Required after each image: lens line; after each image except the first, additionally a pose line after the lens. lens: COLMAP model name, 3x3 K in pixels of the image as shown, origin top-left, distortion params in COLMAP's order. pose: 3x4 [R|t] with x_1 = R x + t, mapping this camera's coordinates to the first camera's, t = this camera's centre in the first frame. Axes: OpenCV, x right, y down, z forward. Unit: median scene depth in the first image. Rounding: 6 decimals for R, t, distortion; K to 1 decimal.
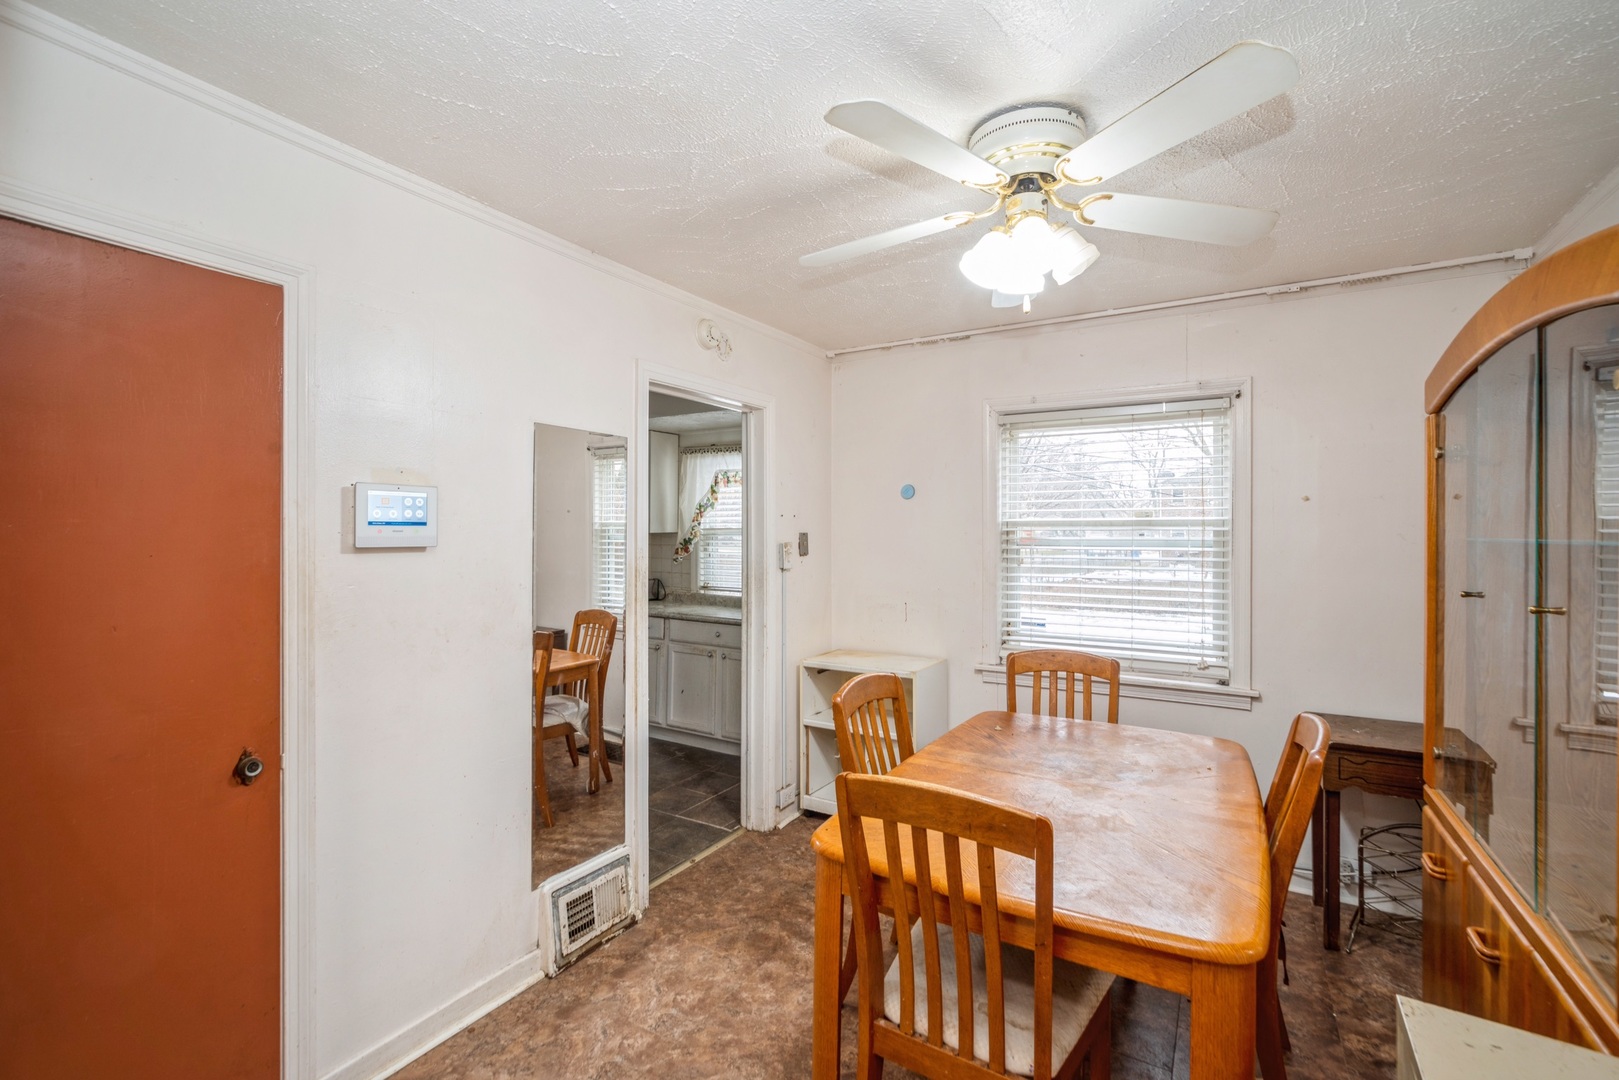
lens RADIAL K [[705.8, 0, 811.6], [0, 705.8, 537.3], [0, 0, 1]] dist [-0.010753, 0.003087]
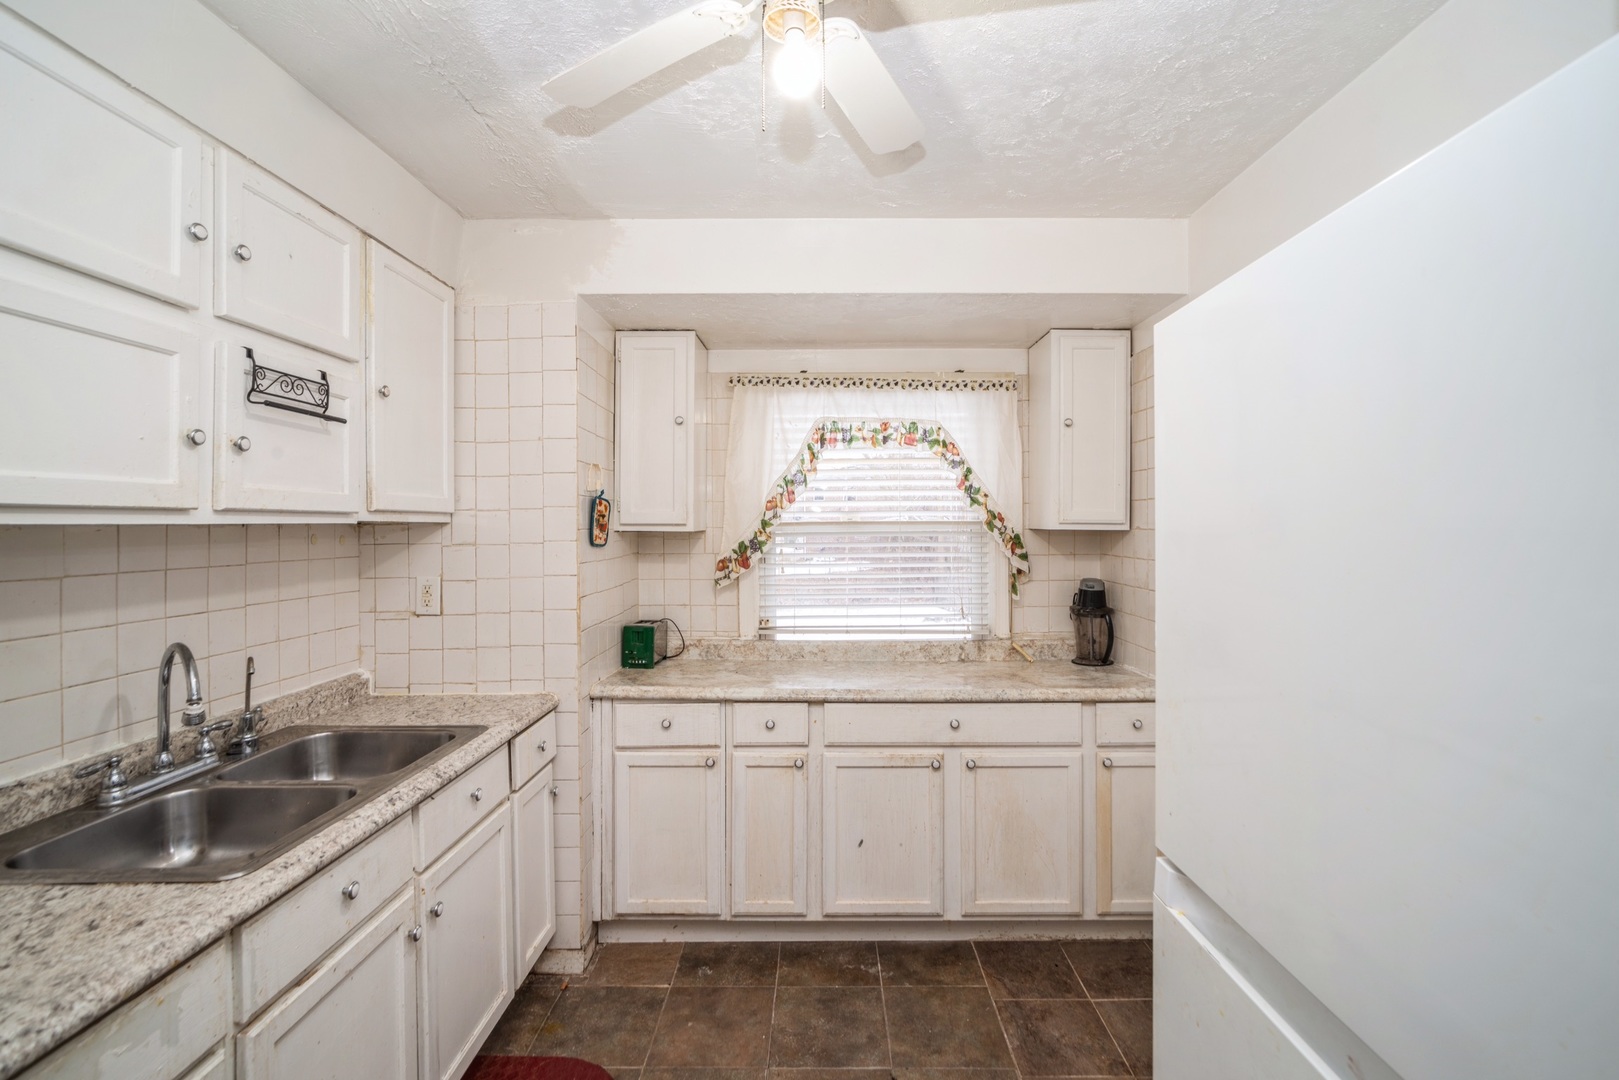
lens RADIAL K [[705.8, 0, 820.0], [0, 705.8, 531.6], [0, 0, 1]] dist [-0.010753, 0.003087]
pose [[0.854615, -0.013239, 0.519093, -0.420166], [0.009830, 0.999908, 0.009318, -0.010431], [-0.519169, -0.002861, 0.854667, 0.520708]]
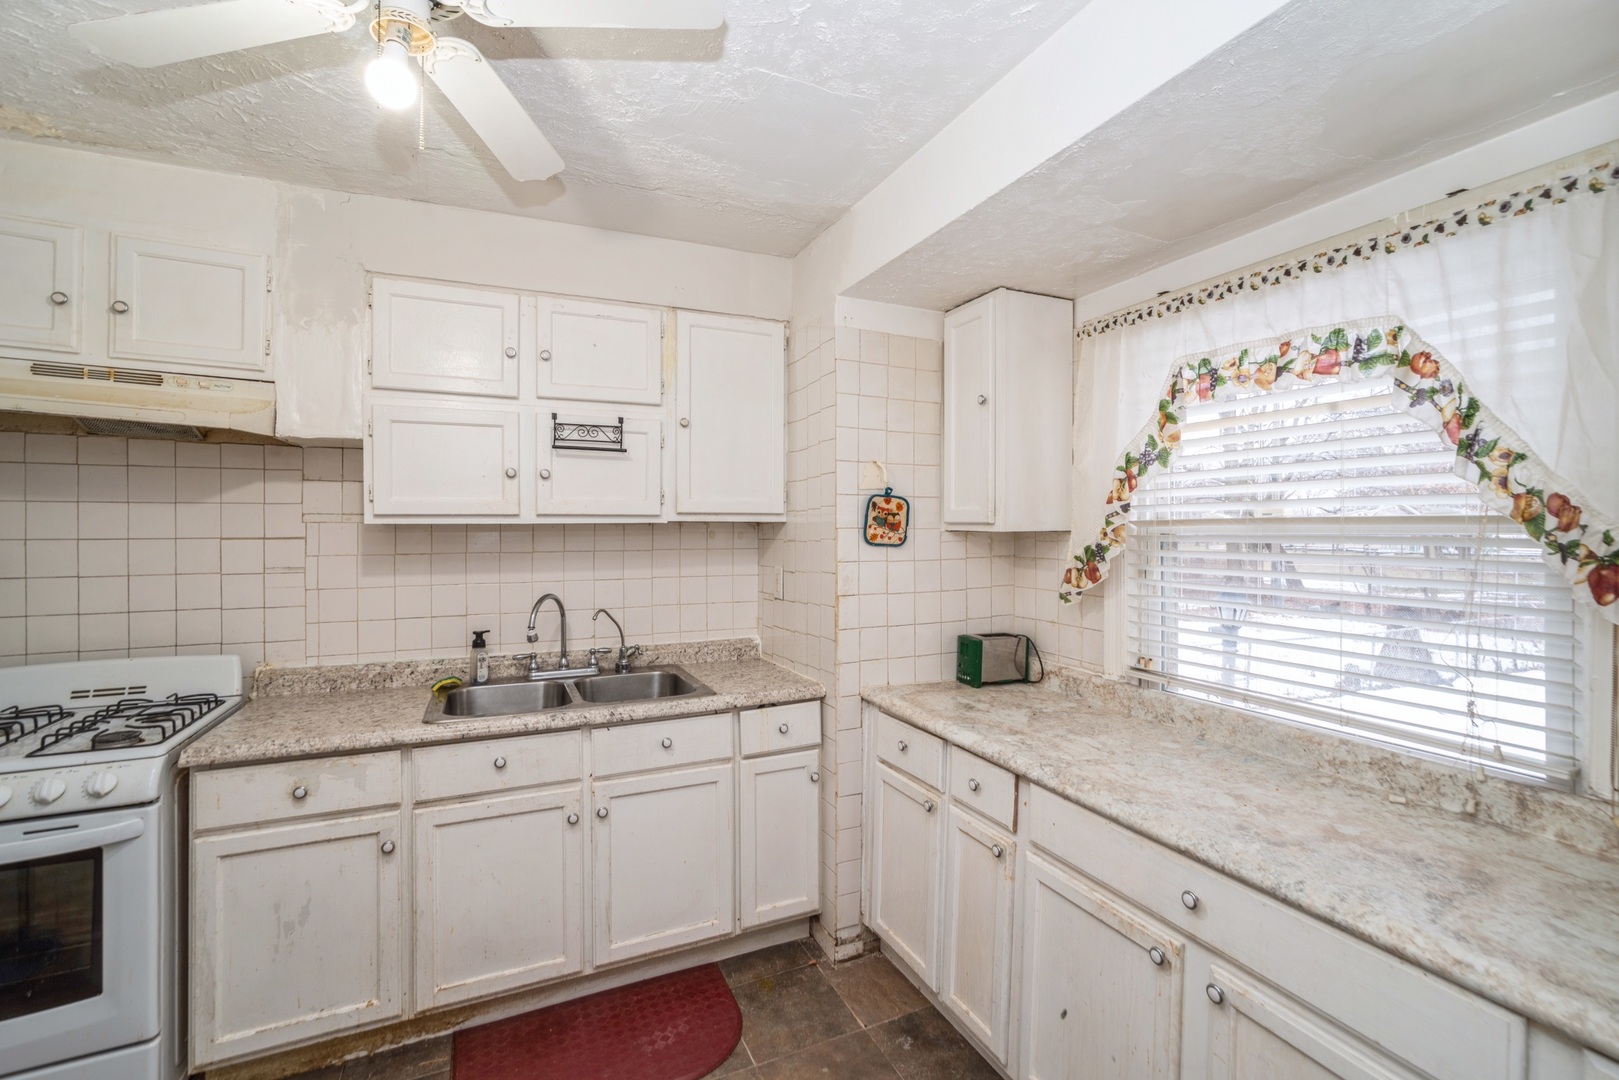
lens RADIAL K [[705.8, 0, 818.6], [0, 705.8, 536.1], [0, 0, 1]] dist [-0.010753, 0.003087]
pose [[0.835254, 0.001073, -0.549864, -0.089097], [0.004127, 0.999958, 0.008219, -0.007993], [0.549849, -0.009135, 0.835214, 0.593896]]
